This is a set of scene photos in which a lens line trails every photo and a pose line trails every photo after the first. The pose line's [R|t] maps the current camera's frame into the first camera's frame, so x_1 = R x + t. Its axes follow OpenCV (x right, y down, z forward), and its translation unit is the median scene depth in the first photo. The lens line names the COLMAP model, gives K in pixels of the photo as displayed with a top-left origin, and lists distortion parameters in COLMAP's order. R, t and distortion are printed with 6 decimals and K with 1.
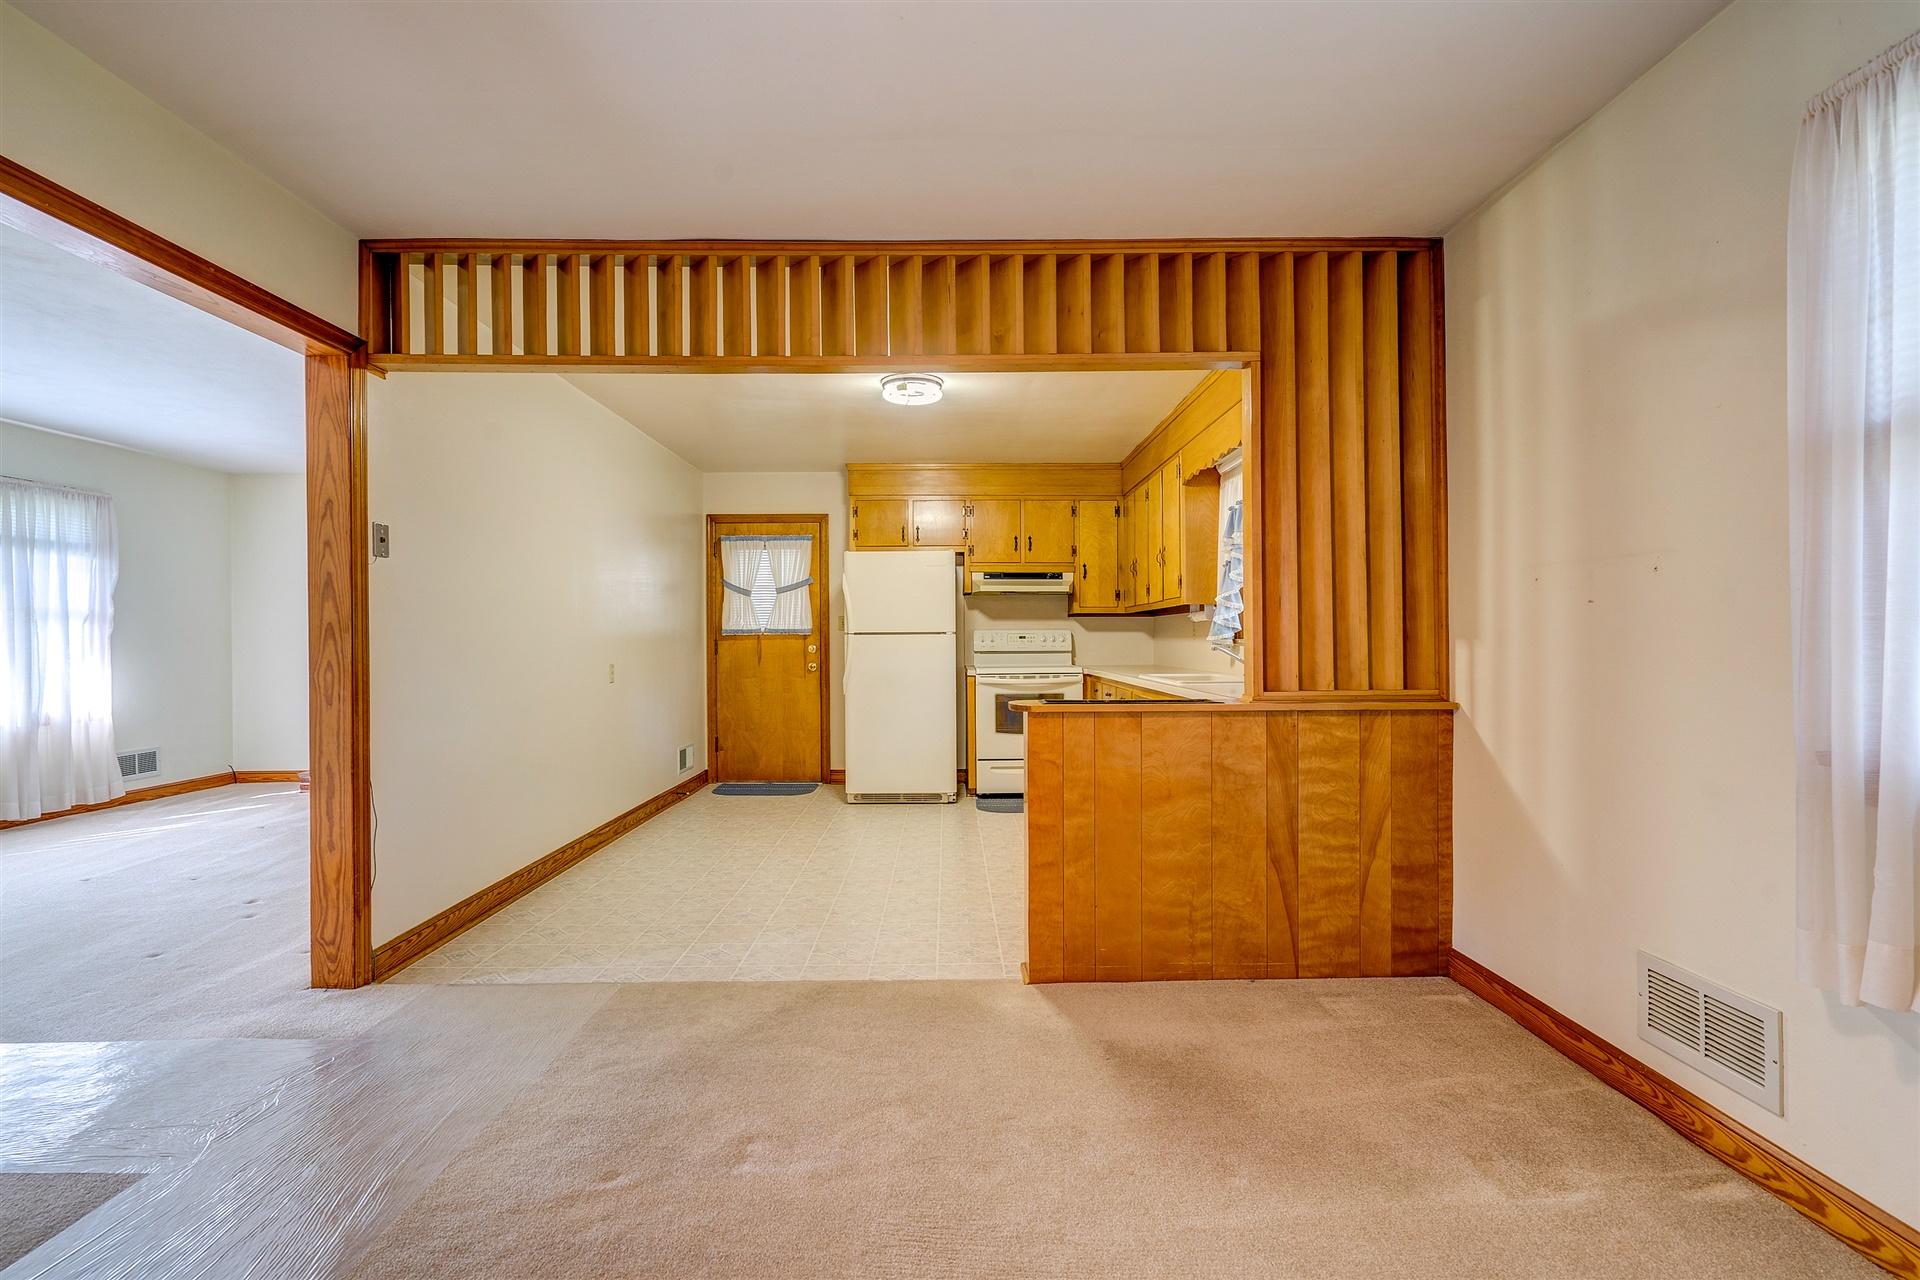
lens RADIAL K [[885.2, 0, 951.0], [0, 885.2, 635.7], [0, 0, 1]] dist [0.003404, -0.000526]
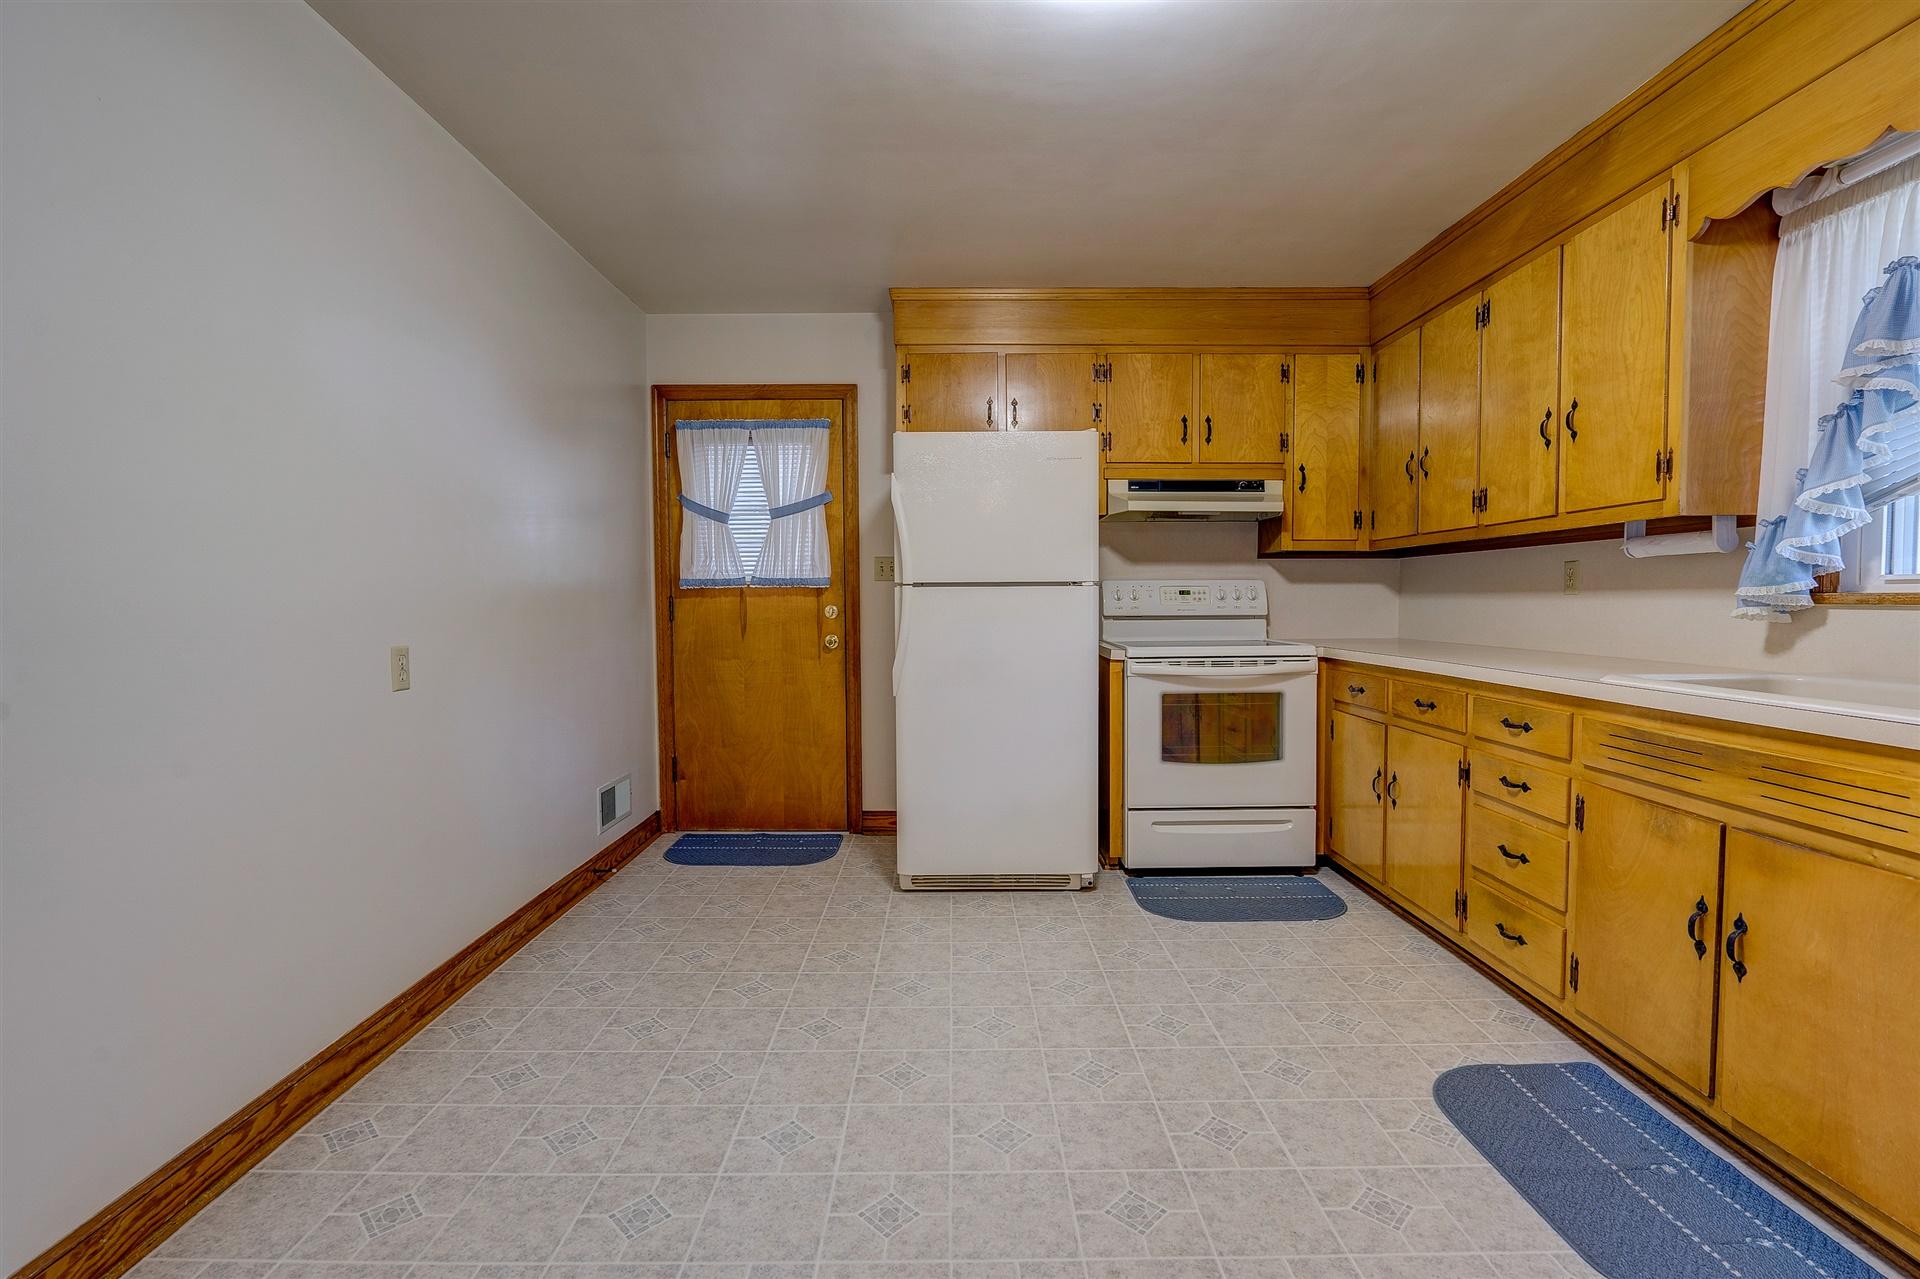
lens RADIAL K [[885.2, 0, 961.1], [0, 885.2, 637.0], [0, 0, 1]] dist [0.003404, -0.000526]
pose [[0.999984, -0.000060, 0.005653, -0.075389], [-0.000214, 0.998824, 0.048489, 0.003042], [-0.005649, -0.048490, 0.998808, 0.416439]]
